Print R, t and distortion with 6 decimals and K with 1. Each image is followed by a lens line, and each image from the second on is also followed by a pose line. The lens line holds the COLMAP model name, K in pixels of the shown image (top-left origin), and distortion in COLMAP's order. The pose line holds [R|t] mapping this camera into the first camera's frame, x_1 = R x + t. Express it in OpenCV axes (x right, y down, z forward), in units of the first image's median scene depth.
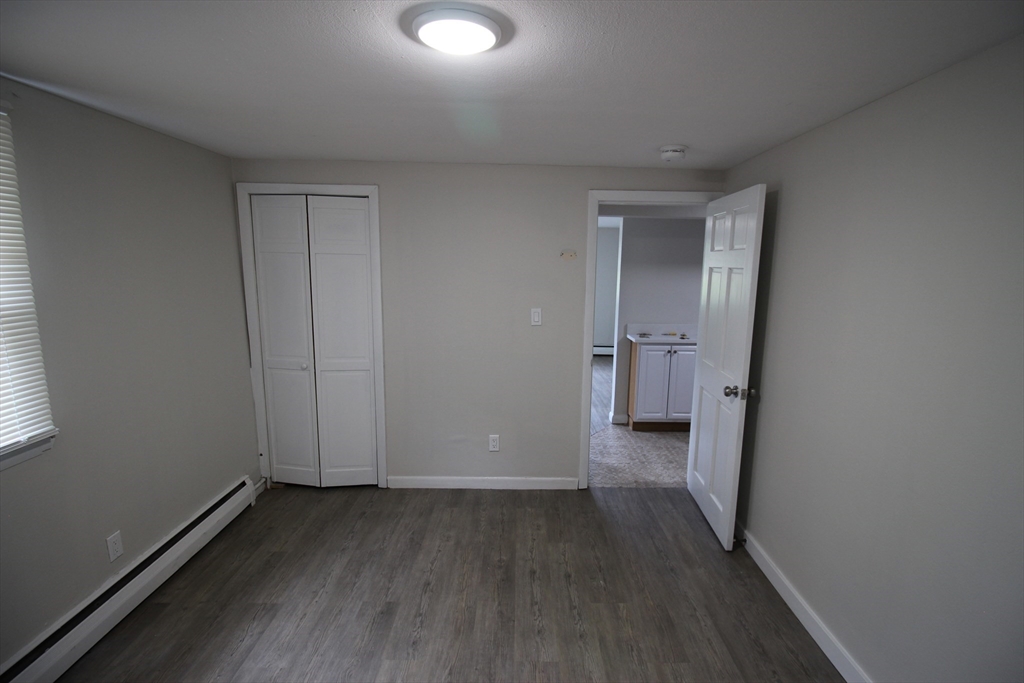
lens RADIAL K [[472.0, 0, 526.8], [0, 472.0, 340.4], [0, 0, 1]] dist [-0.000372, -0.012769]
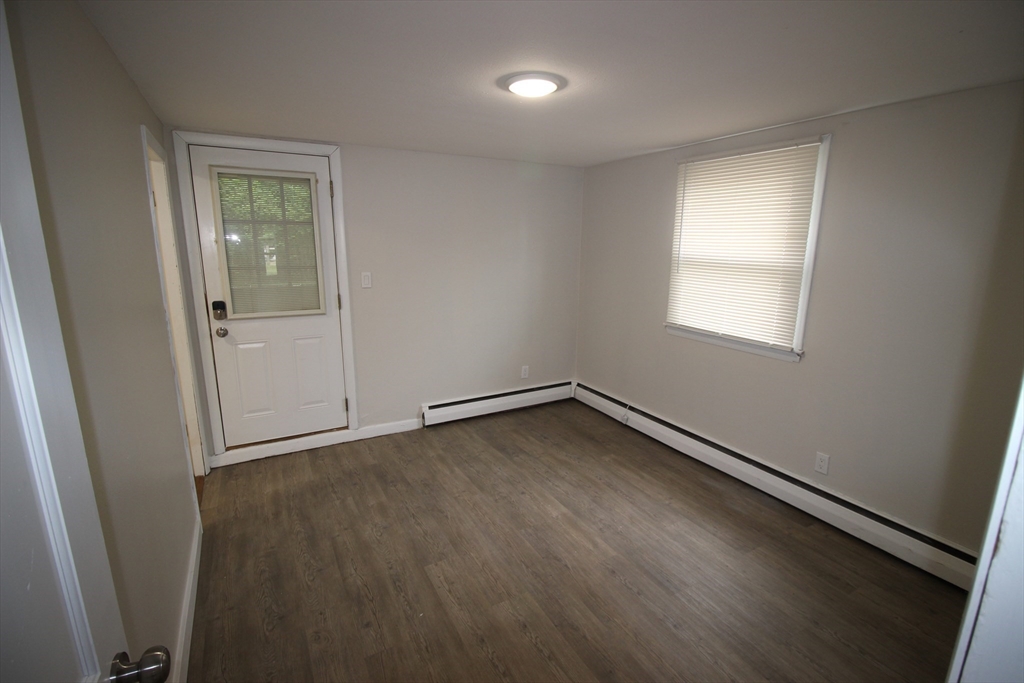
lens RADIAL K [[472.0, 0, 526.8], [0, 472.0, 340.4], [0, 0, 1]] dist [-0.000372, -0.012769]
pose [[-0.871908, 0.079880, -0.483110, 0.440963], [-0.100233, 0.936599, 0.335762, -0.238229], [0.479300, 0.341177, -0.808622, 1.600077]]
